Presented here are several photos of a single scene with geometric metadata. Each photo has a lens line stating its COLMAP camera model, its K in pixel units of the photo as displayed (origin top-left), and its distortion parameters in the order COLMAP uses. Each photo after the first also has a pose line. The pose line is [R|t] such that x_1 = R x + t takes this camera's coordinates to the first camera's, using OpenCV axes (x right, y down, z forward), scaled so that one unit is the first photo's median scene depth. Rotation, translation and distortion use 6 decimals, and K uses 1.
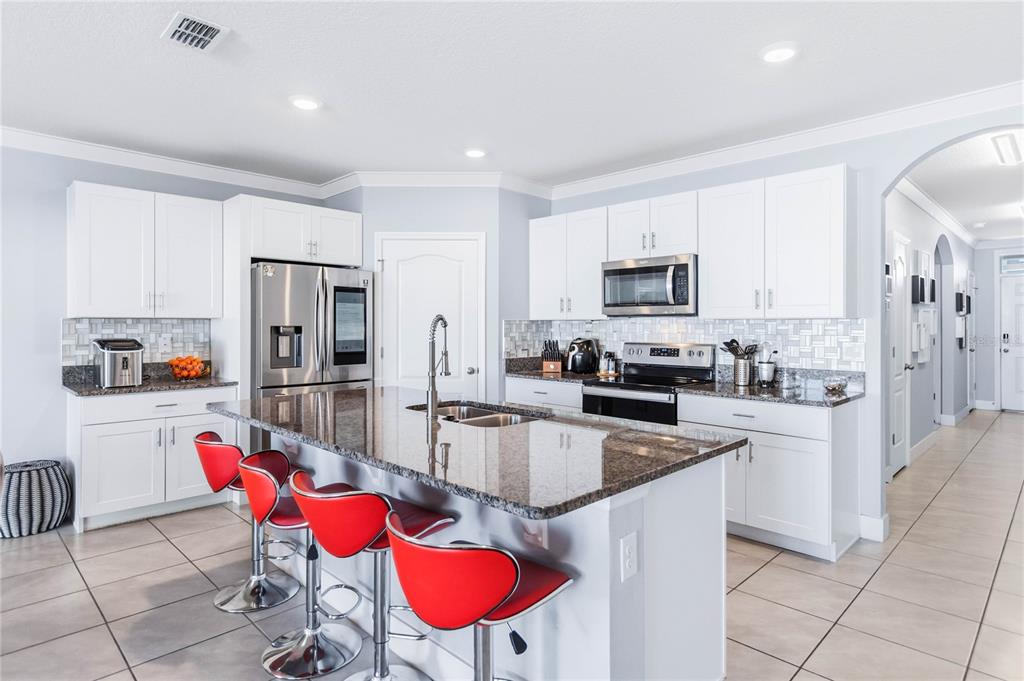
lens RADIAL K [[560.2, 0, 511.7], [0, 560.2, 333.4], [0, 0, 1]] dist [0.000979, -0.001650]
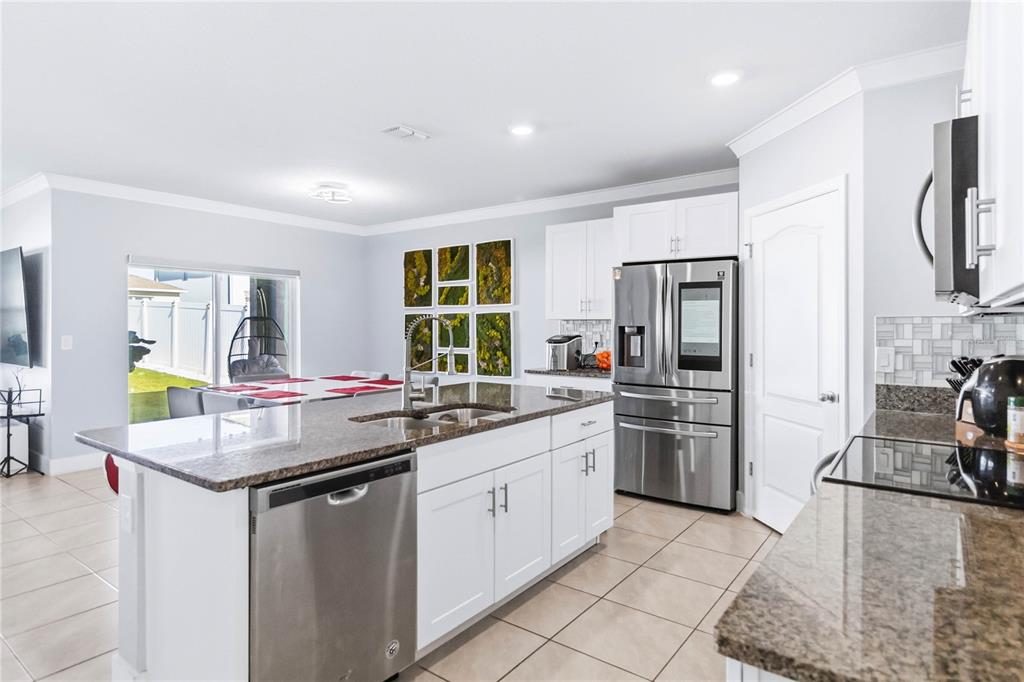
lens RADIAL K [[560.2, 0, 510.6], [0, 560.2, 323.5], [0, 0, 1]] dist [0.000979, -0.001650]
pose [[0.135846, -0.002450, -0.990727, 0.599012], [-0.016337, 0.999855, -0.004713, -0.009520], [0.990595, 0.016826, 0.135786, 0.655183]]
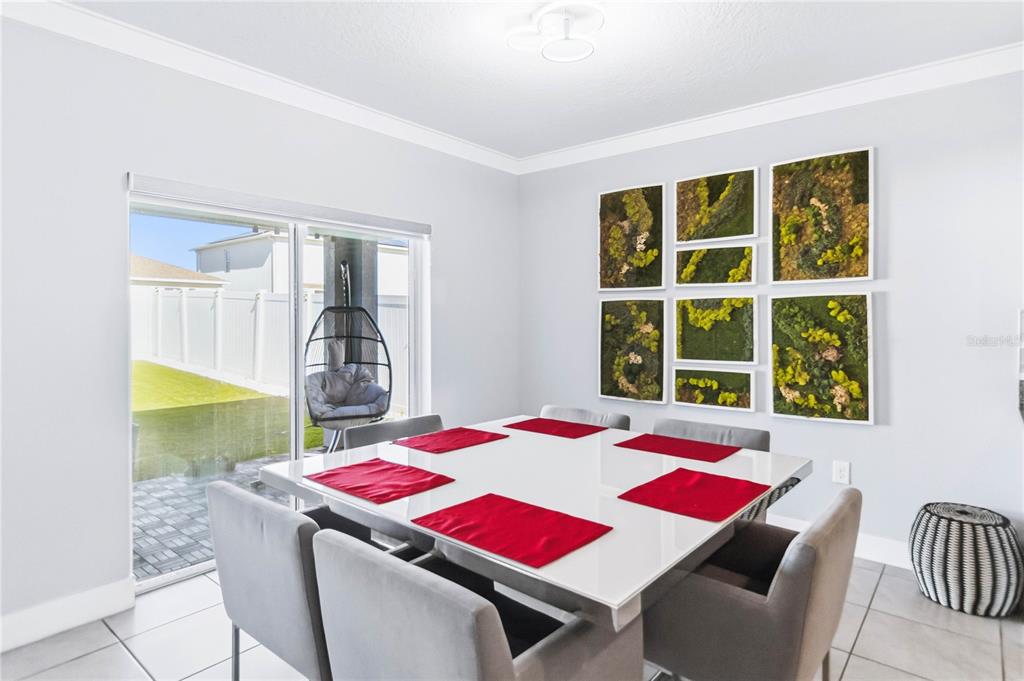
lens RADIAL K [[560.2, 0, 513.0], [0, 560.2, 320.8], [0, 0, 1]] dist [0.000979, -0.001650]
pose [[0.082142, 0.004097, -0.996612, -0.170523], [-0.016749, 0.999856, 0.002730, -0.004580], [0.996480, 0.016468, 0.082198, 0.319837]]
